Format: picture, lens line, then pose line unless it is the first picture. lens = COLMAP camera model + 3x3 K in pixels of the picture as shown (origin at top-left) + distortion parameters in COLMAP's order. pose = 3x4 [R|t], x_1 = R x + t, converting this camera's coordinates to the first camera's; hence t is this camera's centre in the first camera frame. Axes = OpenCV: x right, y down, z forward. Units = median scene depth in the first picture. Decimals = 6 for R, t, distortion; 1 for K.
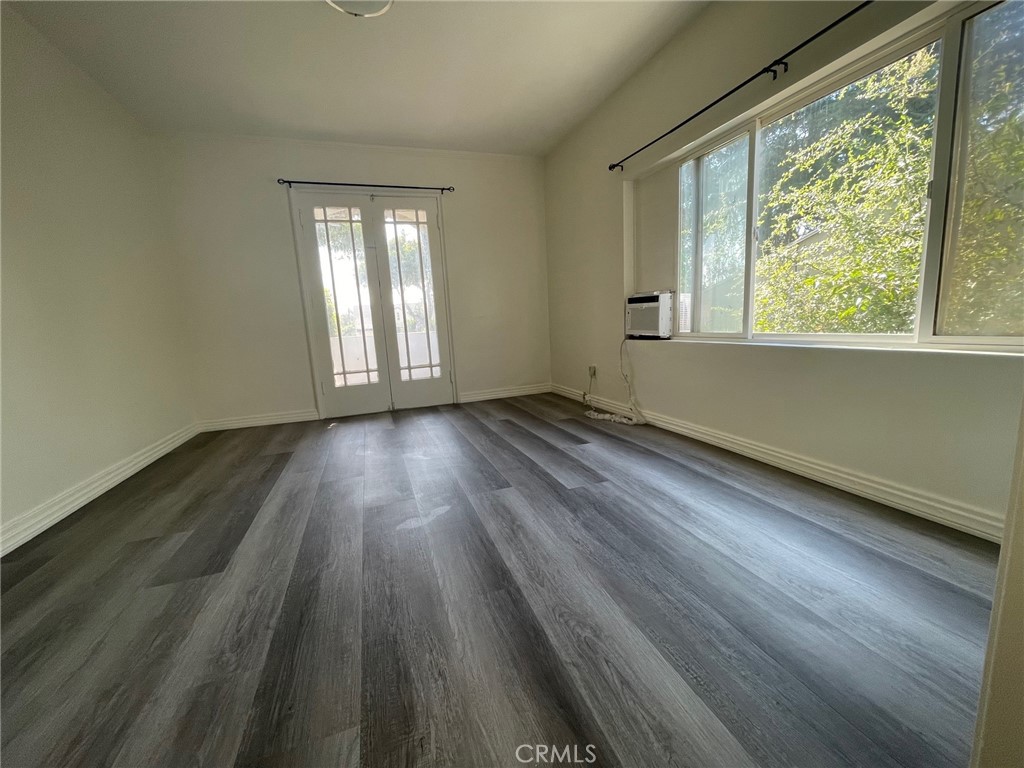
lens RADIAL K [[413.3, 0, 508.4], [0, 413.3, 383.6], [0, 0, 1]] dist [-0.004480, 0.000631]
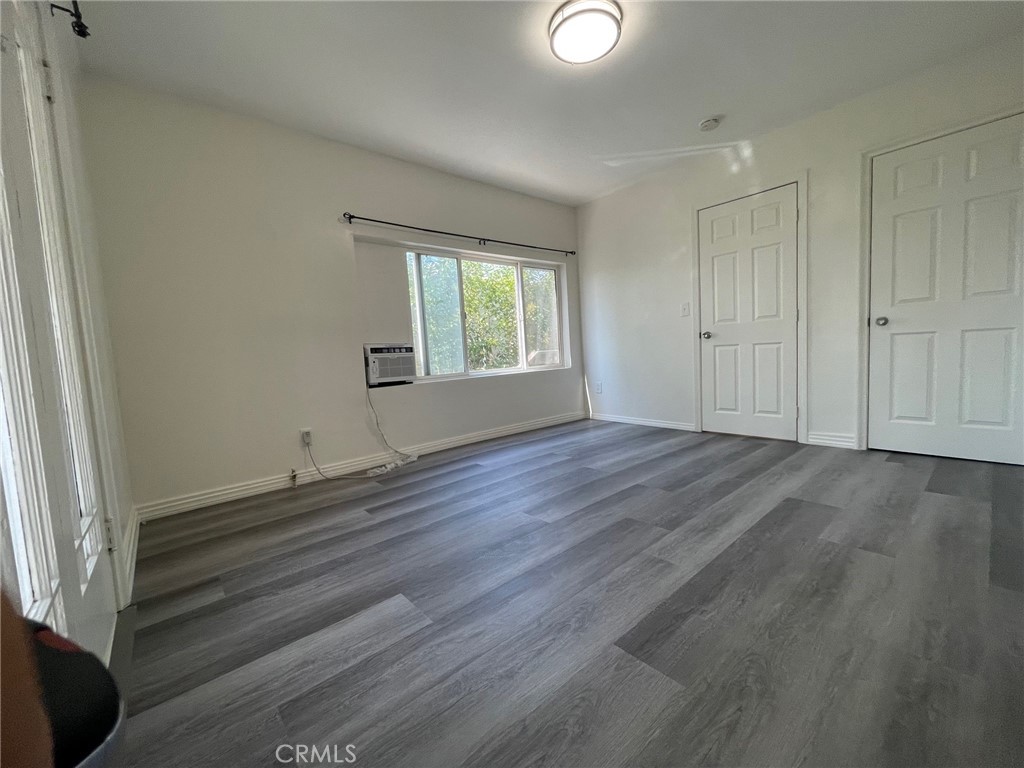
lens RADIAL K [[413.3, 0, 508.4], [0, 413.3, 383.6], [0, 0, 1]] dist [-0.004480, 0.000631]
pose [[-0.364521, 0.005606, 0.931178, -0.891834], [0.217118, 0.972932, 0.079136, -0.145883], [-0.905530, 0.231023, -0.355871, 1.222753]]
